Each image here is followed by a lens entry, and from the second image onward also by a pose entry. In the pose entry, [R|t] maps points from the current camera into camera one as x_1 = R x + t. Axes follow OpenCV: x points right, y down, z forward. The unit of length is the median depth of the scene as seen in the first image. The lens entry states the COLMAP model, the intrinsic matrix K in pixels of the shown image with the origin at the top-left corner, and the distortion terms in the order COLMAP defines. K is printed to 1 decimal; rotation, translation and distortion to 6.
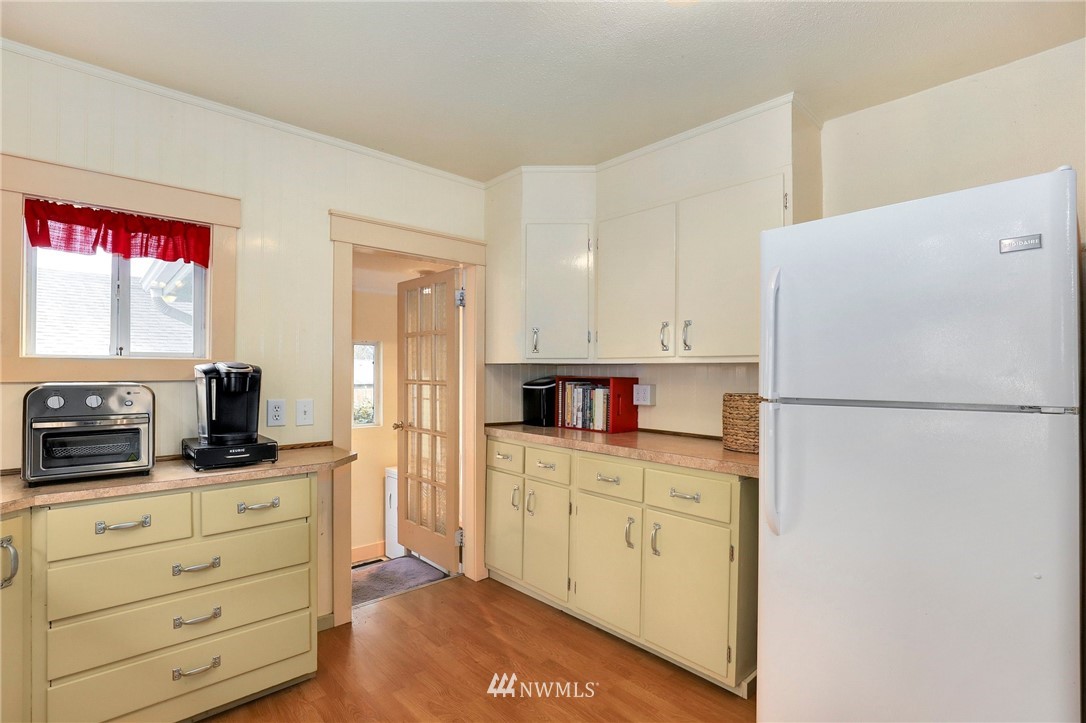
lens RADIAL K [[522.5, 0, 542.3], [0, 522.5, 366.8], [0, 0, 1]] dist [0.000060, 0.000030]
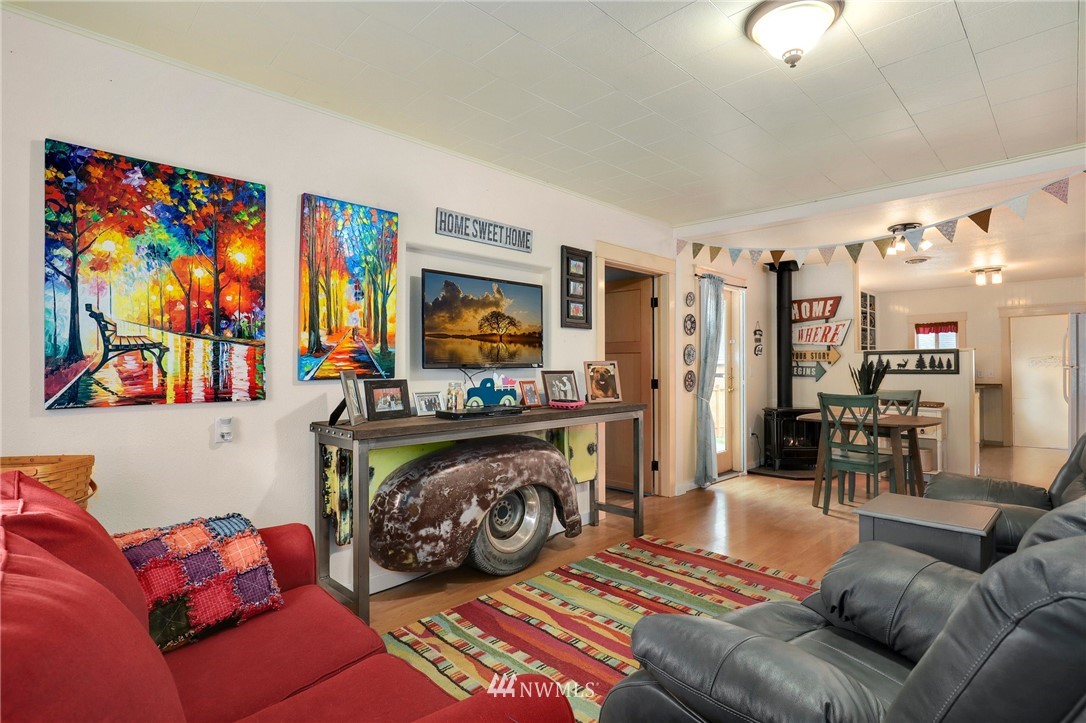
lens RADIAL K [[522.0, 0, 565.7], [0, 522.0, 357.3], [0, 0, 1]] dist [-0.002594, -0.000295]
pose [[0.058003, -0.023221, -0.998046, 3.314238], [0.011842, 0.999675, -0.022570, 0.035132], [0.998246, -0.010510, 0.058259, -2.277028]]
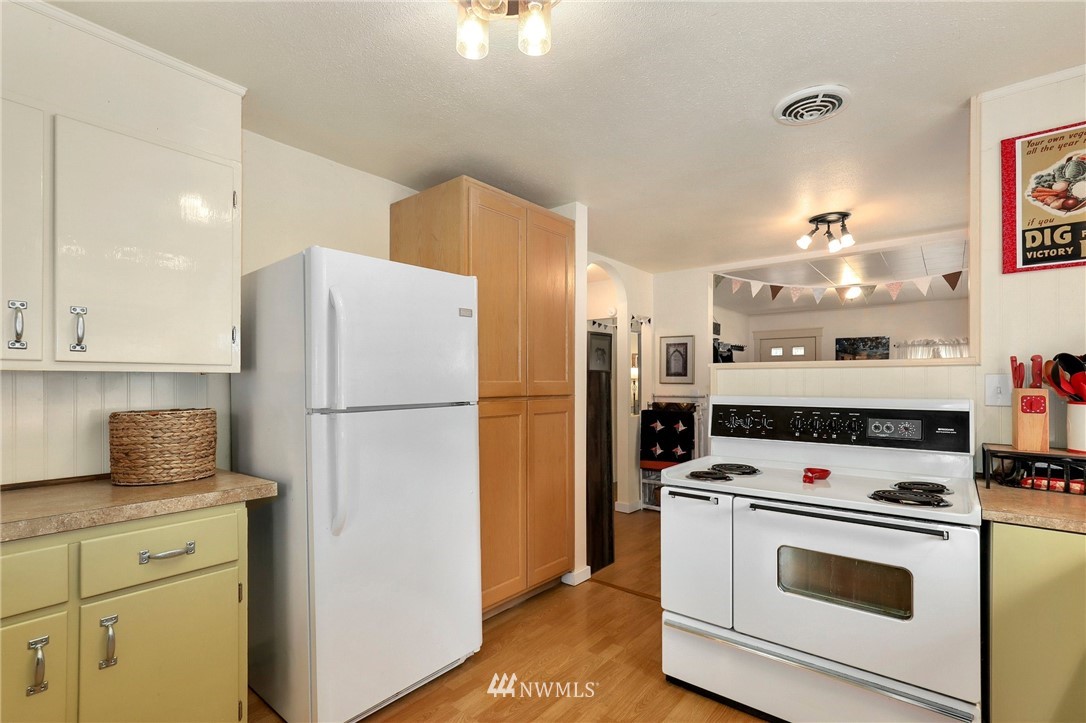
lens RADIAL K [[517.2, 0, 546.7], [0, 517.2, 373.9], [0, 0, 1]] dist [-0.001135, 0.000568]
pose [[-0.155955, 0.007801, 0.987733, -0.524050], [-0.008776, 0.999918, -0.009283, -0.004350], [-0.987725, -0.010116, -0.155873, 0.580255]]
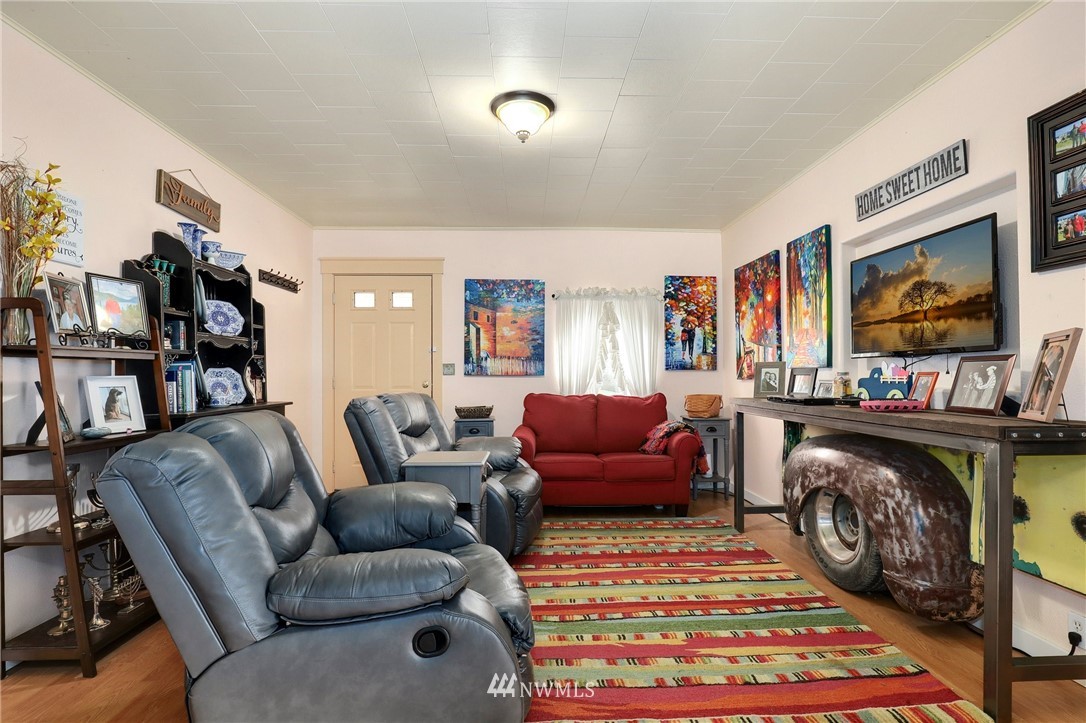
lens RADIAL K [[538.0, 0, 545.7], [0, 538.0, 369.6], [0, 0, 1]] dist [-0.017749, -0.000940]
pose [[-0.771696, 0.002244, 0.635988, 1.473630], [-0.006676, 0.999910, -0.011628, 0.087501], [-0.635957, -0.013219, -0.771612, -0.780760]]
